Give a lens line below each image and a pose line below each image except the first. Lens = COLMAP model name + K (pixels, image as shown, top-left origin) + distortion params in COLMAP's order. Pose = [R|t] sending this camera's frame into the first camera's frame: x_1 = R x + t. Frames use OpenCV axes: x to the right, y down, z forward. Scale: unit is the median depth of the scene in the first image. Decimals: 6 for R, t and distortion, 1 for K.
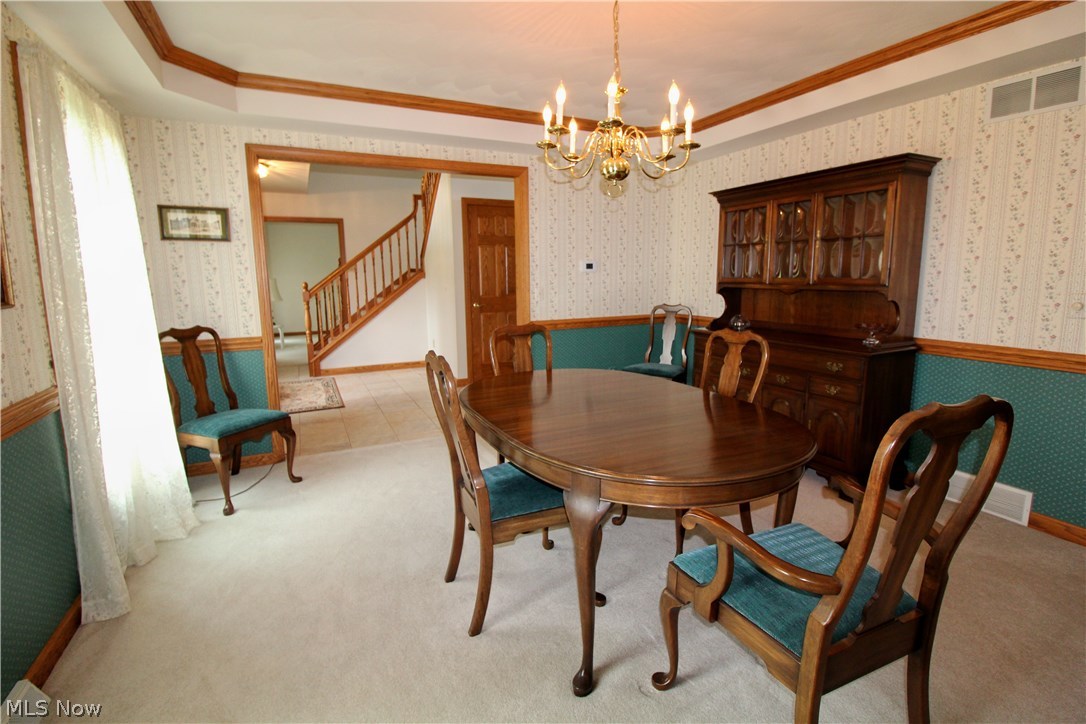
lens RADIAL K [[502.6, 0, 545.8], [0, 502.6, 347.5], [0, 0, 1]] dist [-0.001782, -0.012044]
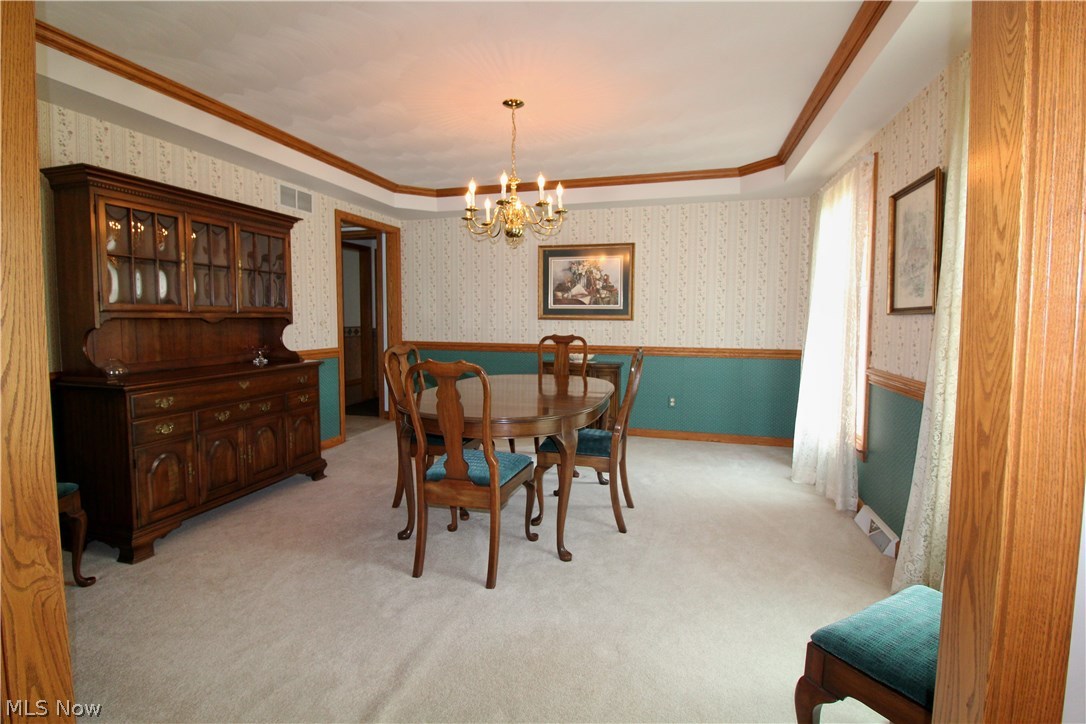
lens RADIAL K [[502.6, 0, 545.8], [0, 502.6, 347.5], [0, 0, 1]] dist [-0.001782, -0.012044]
pose [[-0.750961, -0.037155, 0.659300, -0.616771], [0.094180, 0.982183, 0.162625, -0.166946], [-0.653596, 0.184218, -0.734082, 1.384137]]
